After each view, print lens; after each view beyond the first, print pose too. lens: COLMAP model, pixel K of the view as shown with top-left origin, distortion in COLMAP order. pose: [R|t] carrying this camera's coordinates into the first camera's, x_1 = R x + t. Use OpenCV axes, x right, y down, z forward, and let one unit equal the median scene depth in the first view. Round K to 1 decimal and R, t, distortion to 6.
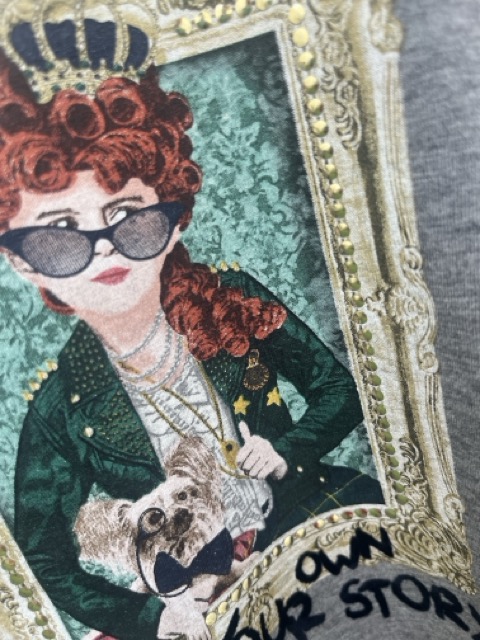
lens RADIAL K [[501.3, 0, 240.0], [0, 501.3, 320.0], [0, 0, 1]] dist [0.046865, -0.115598]
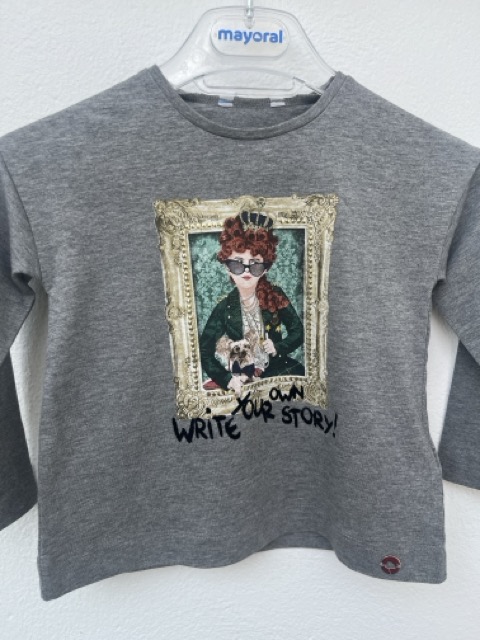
lens RADIAL K [[501.3, 0, 240.0], [0, 501.3, 320.0], [0, 0, 1]] dist [0.046865, -0.115598]
pose [[0.966899, 0.254961, 0.010029, -0.231184], [-0.251590, 0.959190, -0.129059, 0.621114], [-0.042525, 0.122264, 0.991586, -2.323832]]
